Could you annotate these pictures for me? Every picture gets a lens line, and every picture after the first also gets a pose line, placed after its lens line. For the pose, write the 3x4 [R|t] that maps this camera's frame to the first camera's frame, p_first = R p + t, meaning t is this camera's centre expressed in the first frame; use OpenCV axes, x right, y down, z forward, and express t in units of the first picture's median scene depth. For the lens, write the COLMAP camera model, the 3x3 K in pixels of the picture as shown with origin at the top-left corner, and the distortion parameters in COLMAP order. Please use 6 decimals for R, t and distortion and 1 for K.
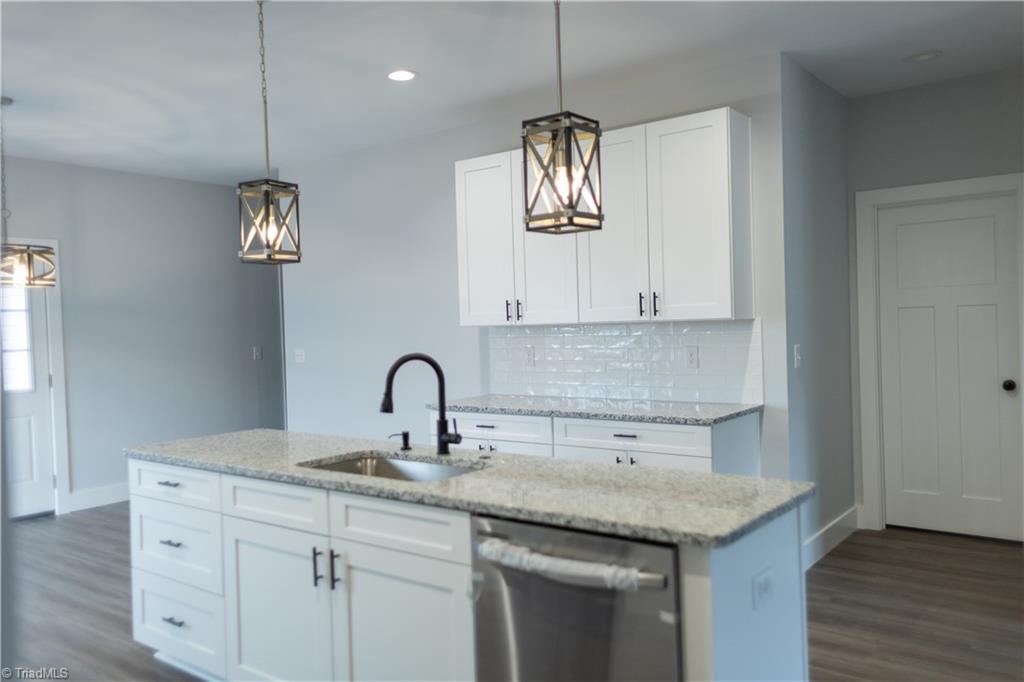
lens RADIAL K [[792.9, 0, 512.7], [0, 792.9, 338.4], [0, 0, 1]] dist [0.037747, -0.004609]
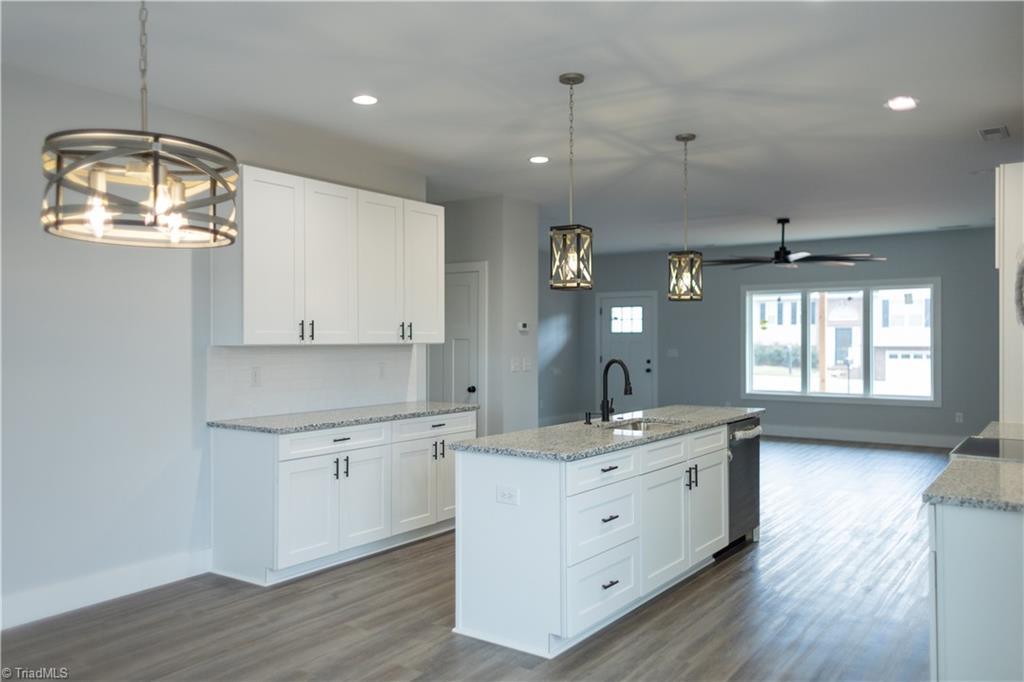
lens RADIAL K [[794.4, 0, 513.2], [0, 794.4, 338.3], [0, 0, 1]] dist [0.036318, -0.002143]
pose [[-0.044008, 0.031930, 0.998521, -1.159280], [0.023001, 0.999257, -0.030940, 0.014947], [-0.998766, 0.021605, -0.044709, 0.854609]]
